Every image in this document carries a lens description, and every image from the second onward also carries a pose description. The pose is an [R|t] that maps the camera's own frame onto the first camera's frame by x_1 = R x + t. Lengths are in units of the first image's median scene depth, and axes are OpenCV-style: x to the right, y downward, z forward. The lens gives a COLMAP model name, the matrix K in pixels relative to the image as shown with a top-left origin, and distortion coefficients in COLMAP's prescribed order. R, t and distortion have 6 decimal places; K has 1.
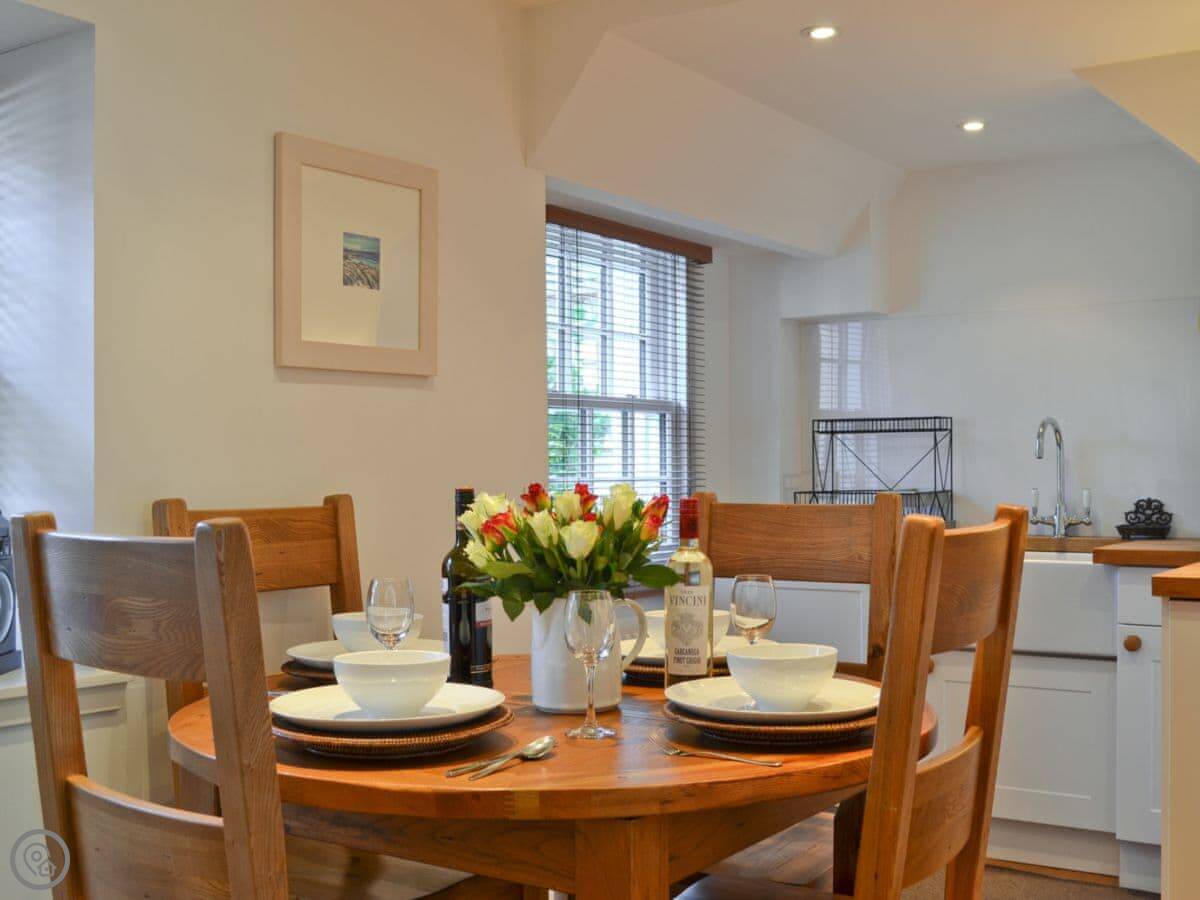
lens RADIAL K [[1475.0, 0, 600.0], [0, 1475.0, 450.0], [0, 0, 1]] dist [-0.011369, -0.009024]
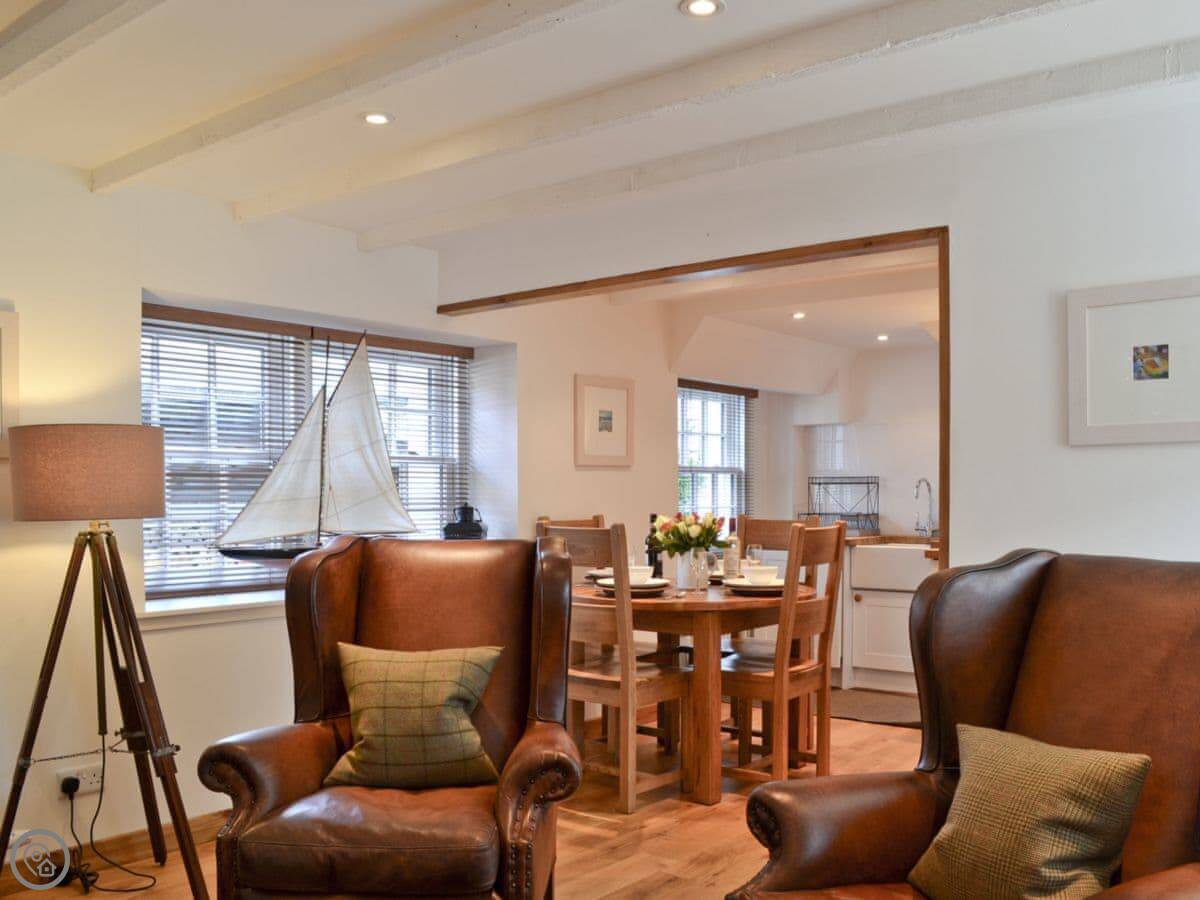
lens RADIAL K [[1475.0, 0, 600.0], [0, 1475.0, 450.0], [0, 0, 1]] dist [-0.011369, -0.009024]
pose [[0.997636, 0.003809, -0.068607, 0.000240], [-0.004430, 0.999951, -0.008902, -0.057094], [0.068570, 0.009185, 0.997604, -1.486431]]
